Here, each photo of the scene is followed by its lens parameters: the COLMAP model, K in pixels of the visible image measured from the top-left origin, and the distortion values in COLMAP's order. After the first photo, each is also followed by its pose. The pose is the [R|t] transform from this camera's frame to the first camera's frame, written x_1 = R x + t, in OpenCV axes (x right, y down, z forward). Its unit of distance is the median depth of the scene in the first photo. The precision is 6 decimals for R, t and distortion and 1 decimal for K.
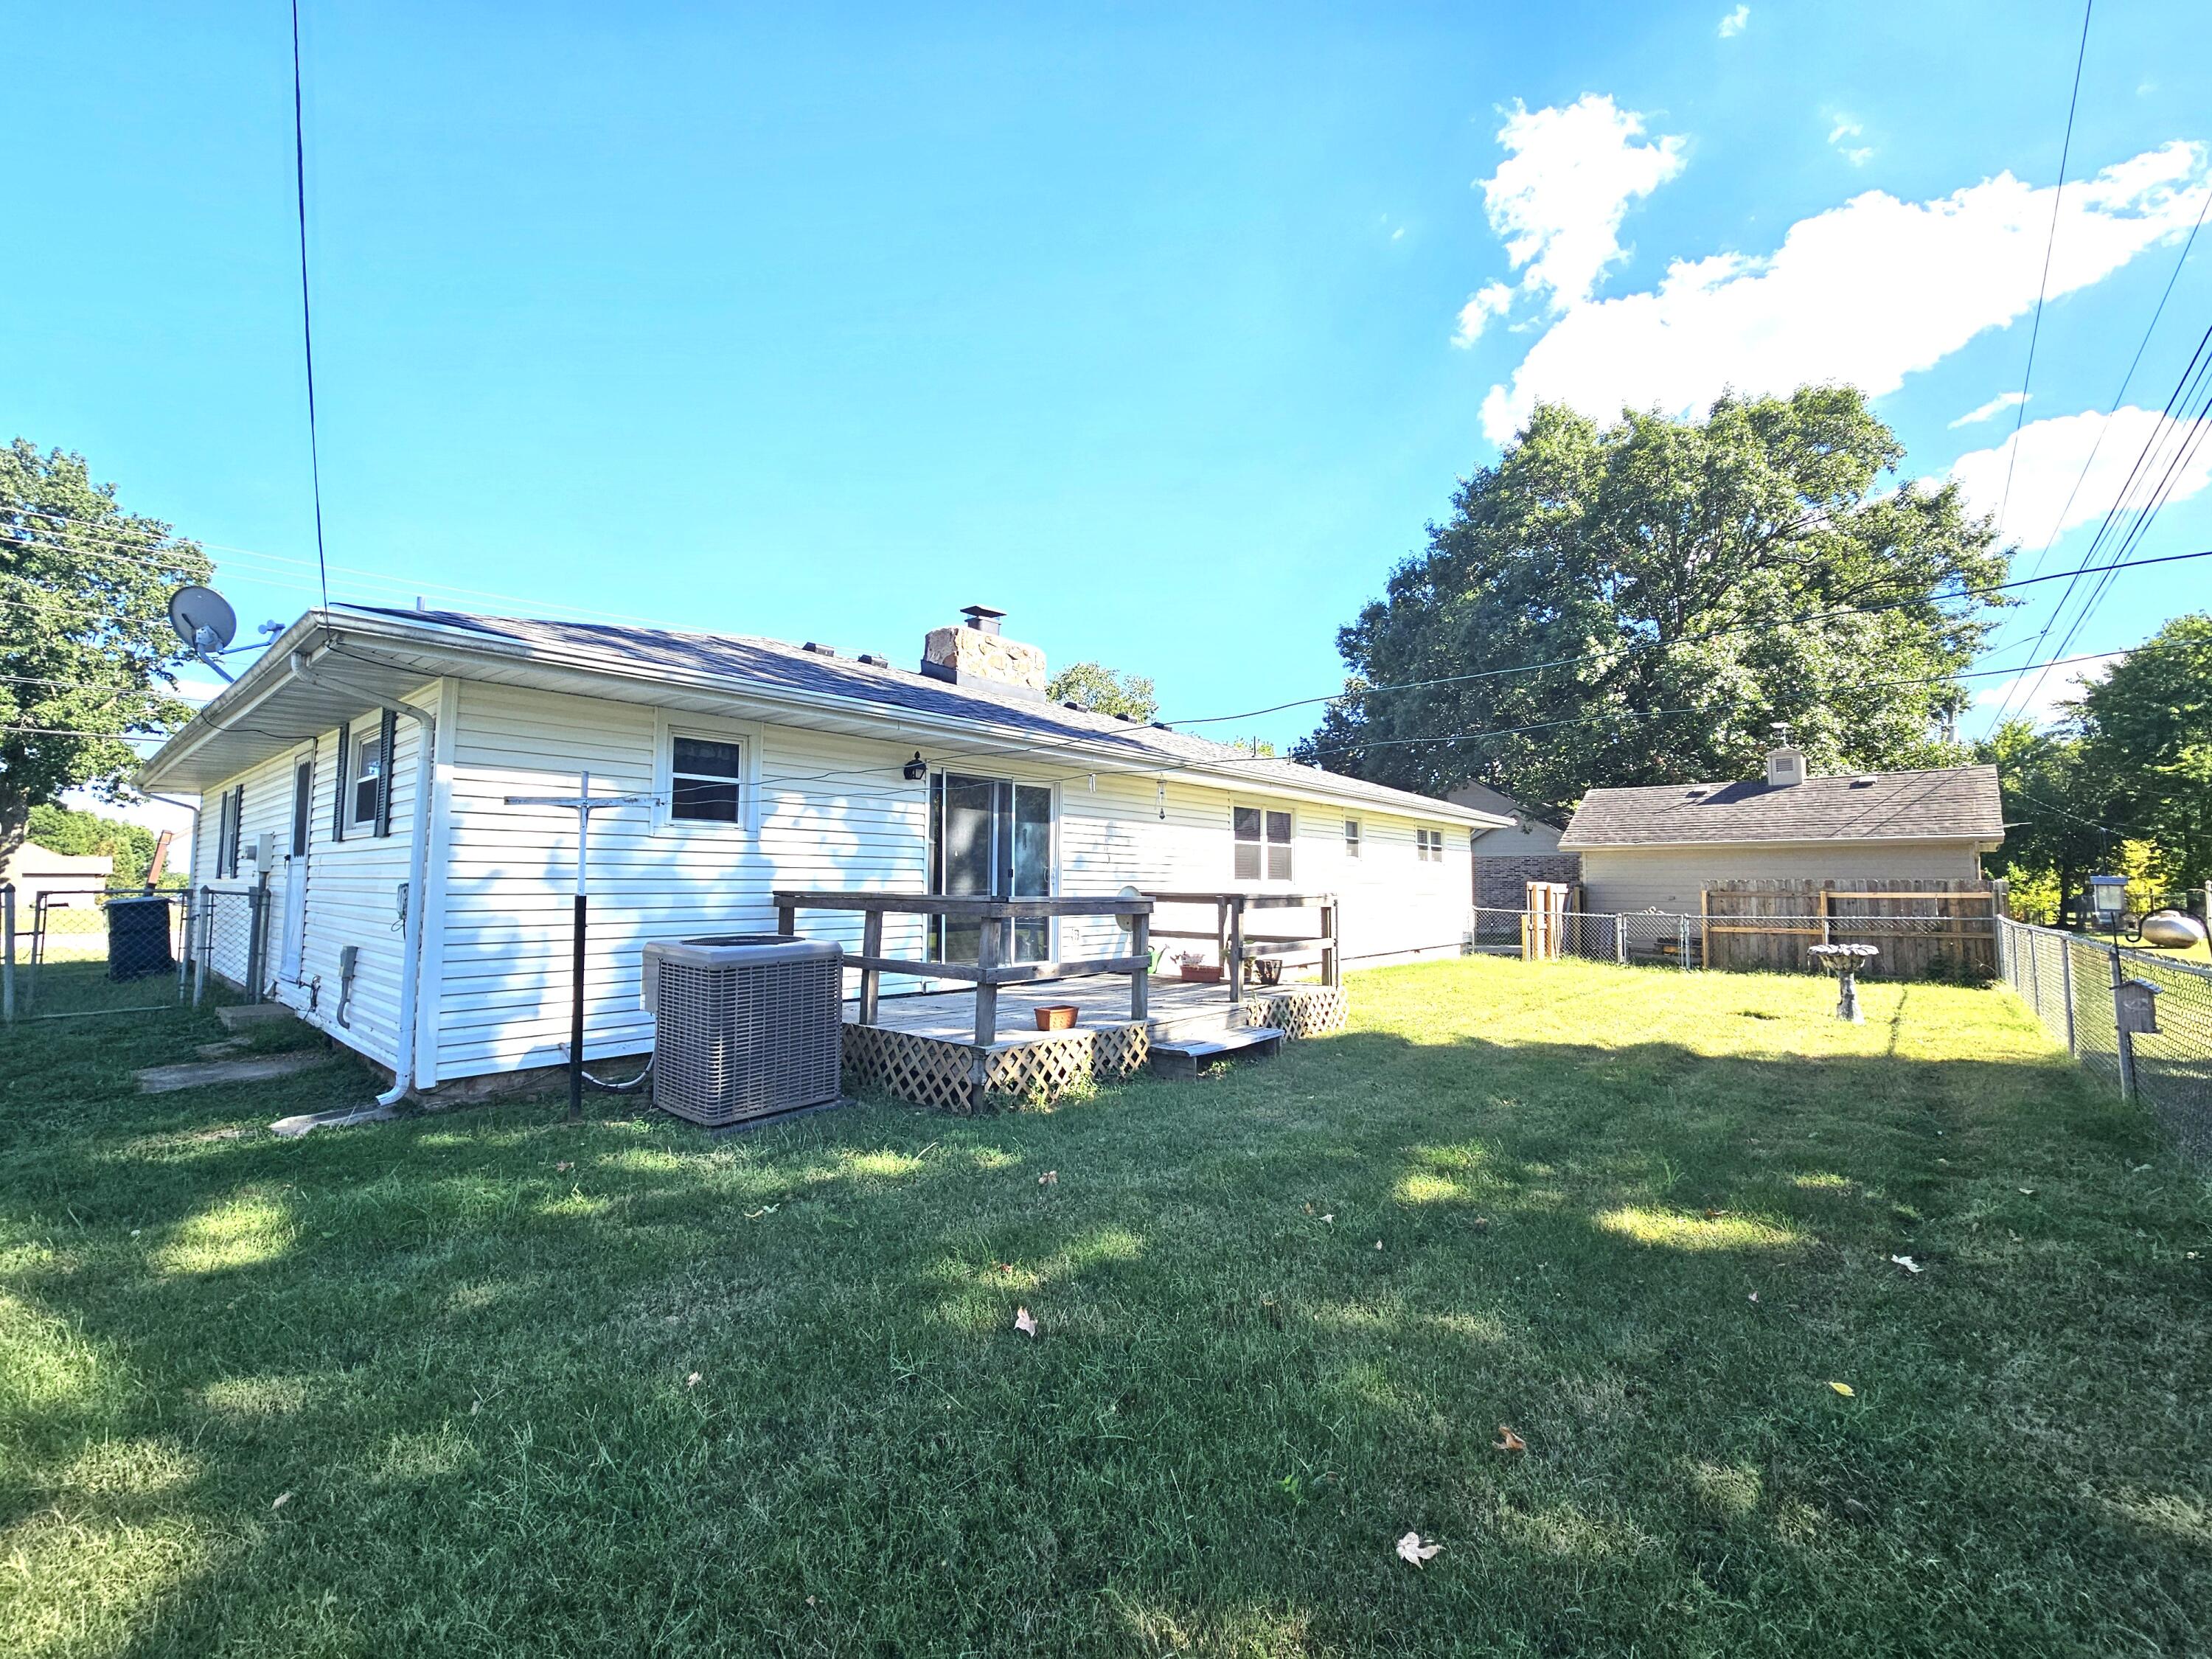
lens RADIAL K [[906.1, 0, 1110.5], [0, 906.1, 820.7], [0, 0, 1]] dist [-0.000704, 0.000135]
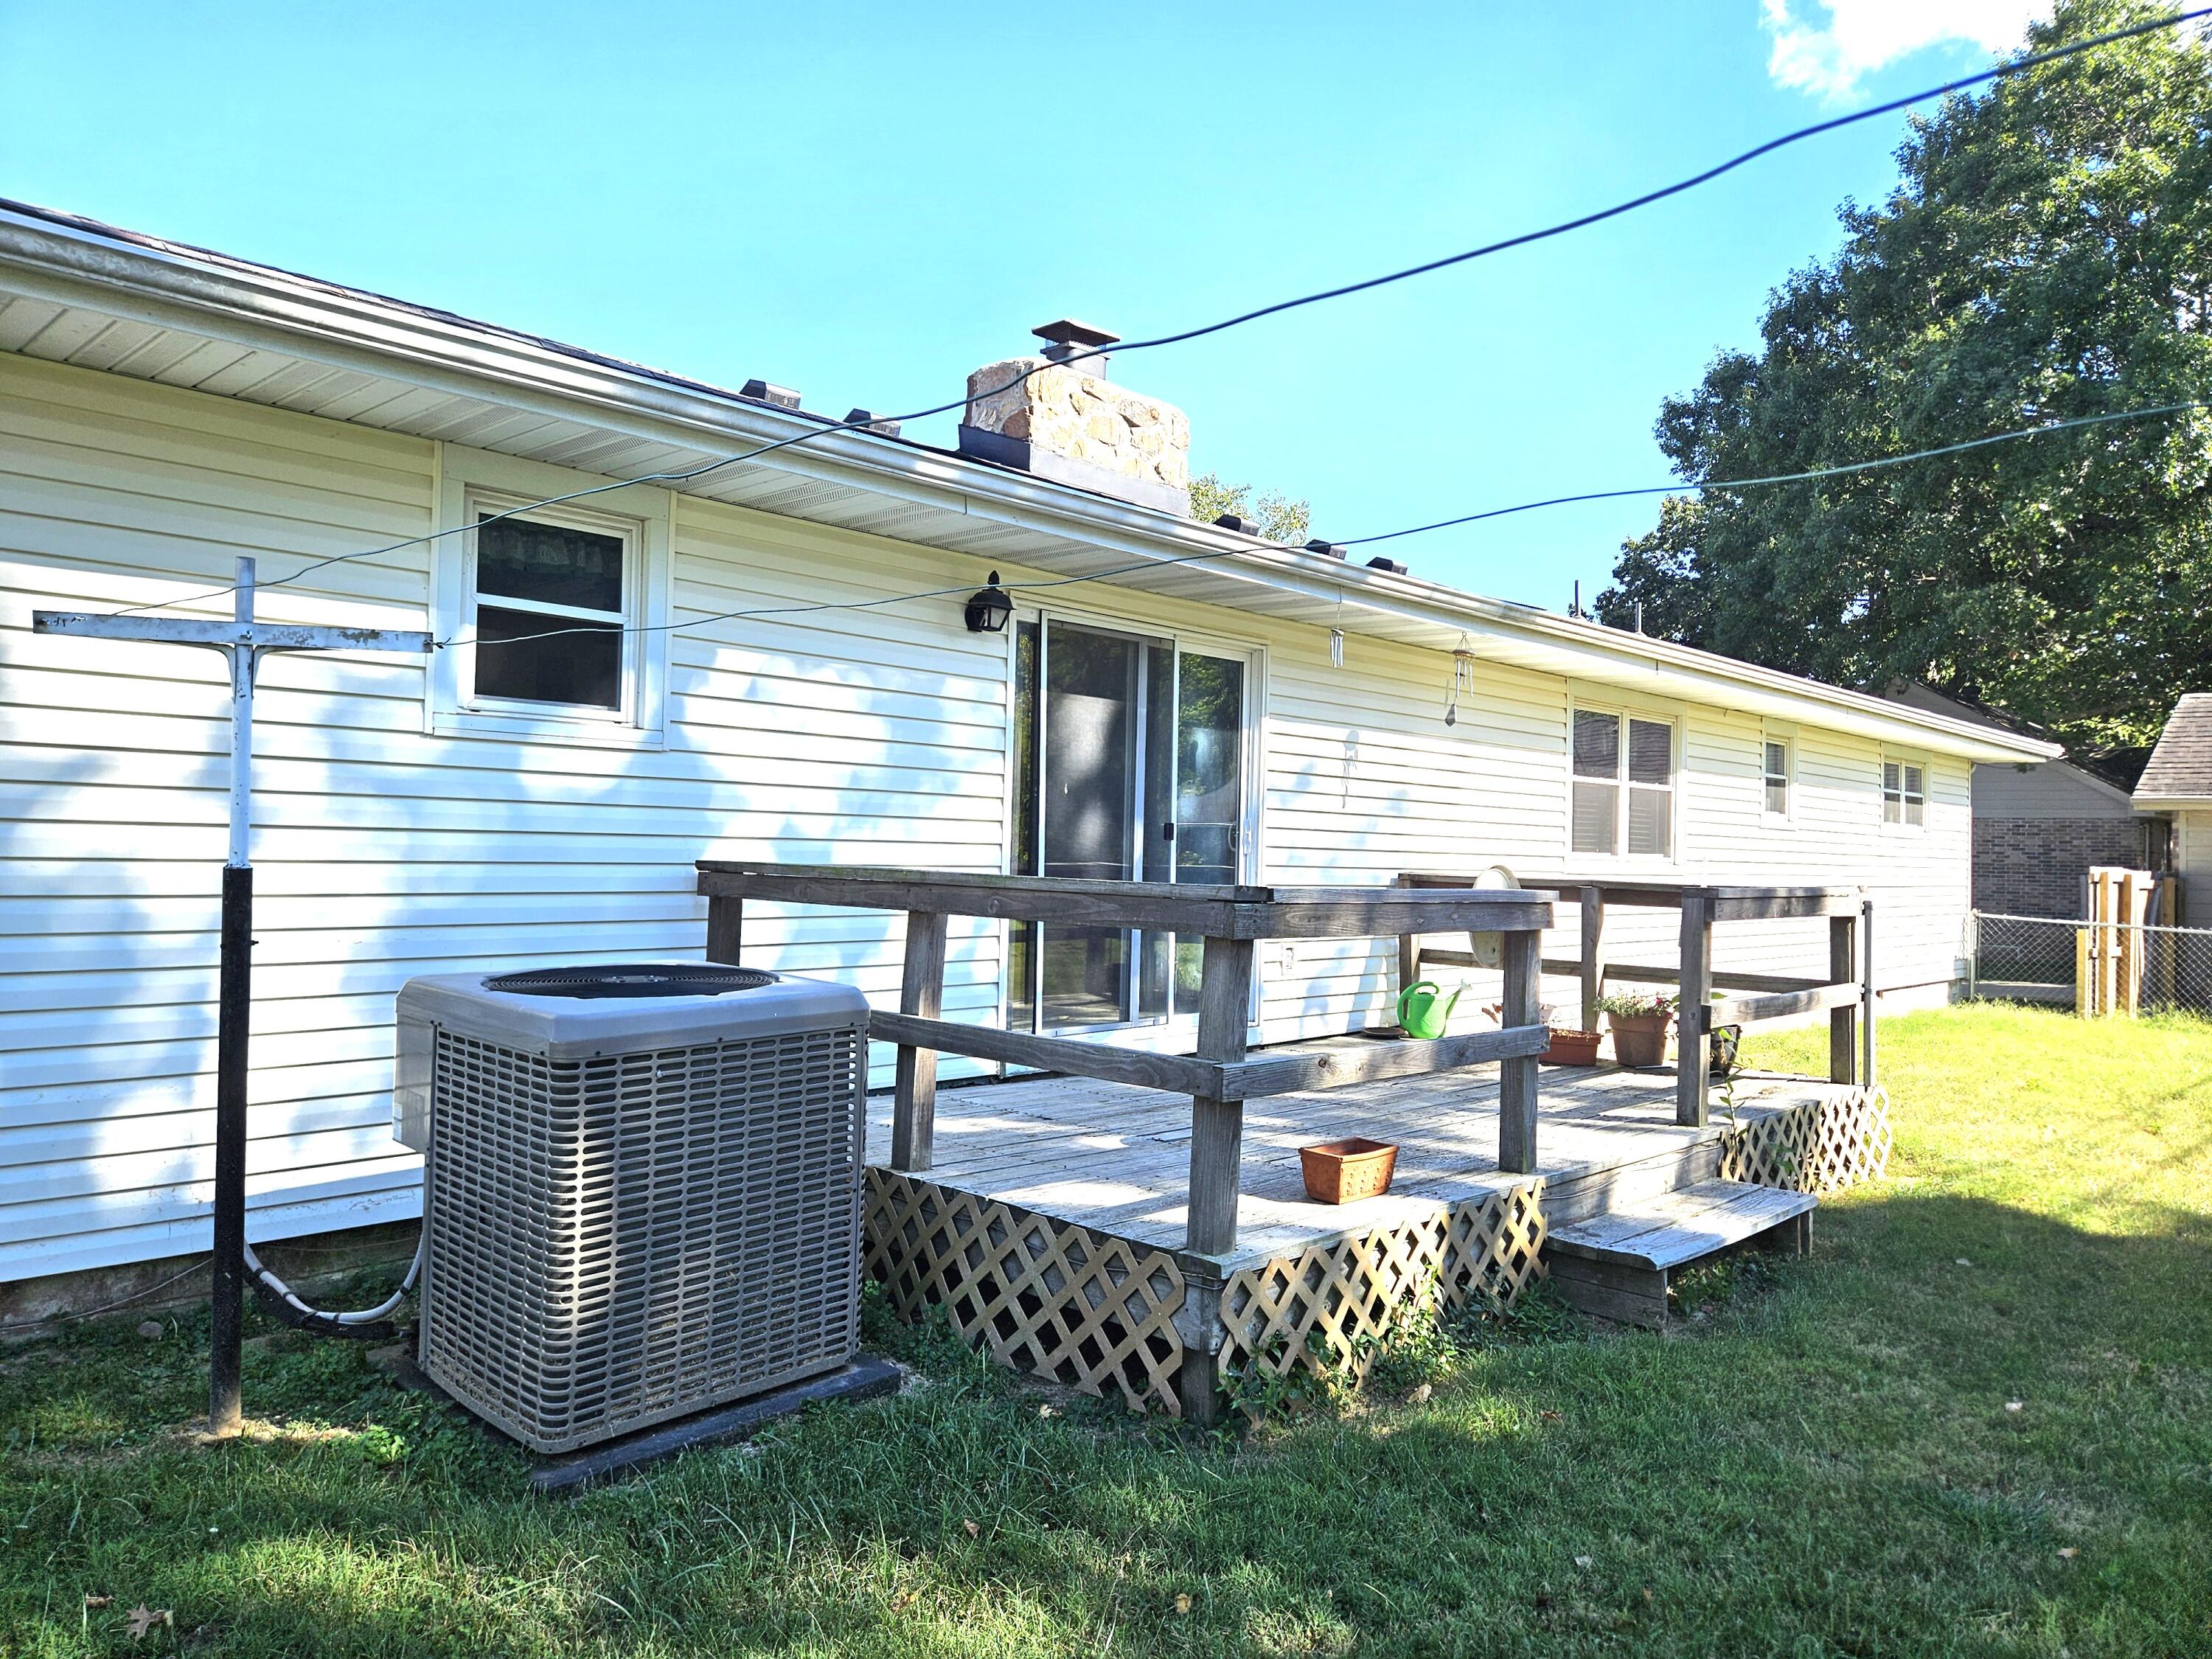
lens RADIAL K [[1479.1, 0, 1108.2], [0, 1479.1, 805.4], [0, 0, 1]] dist [0.101743, -0.105785]
pose [[0.997201, 0.015416, -0.073155, -0.092449], [-0.012629, 0.999183, 0.038402, 0.014775], [0.073687, -0.037371, 0.996581, 0.222000]]
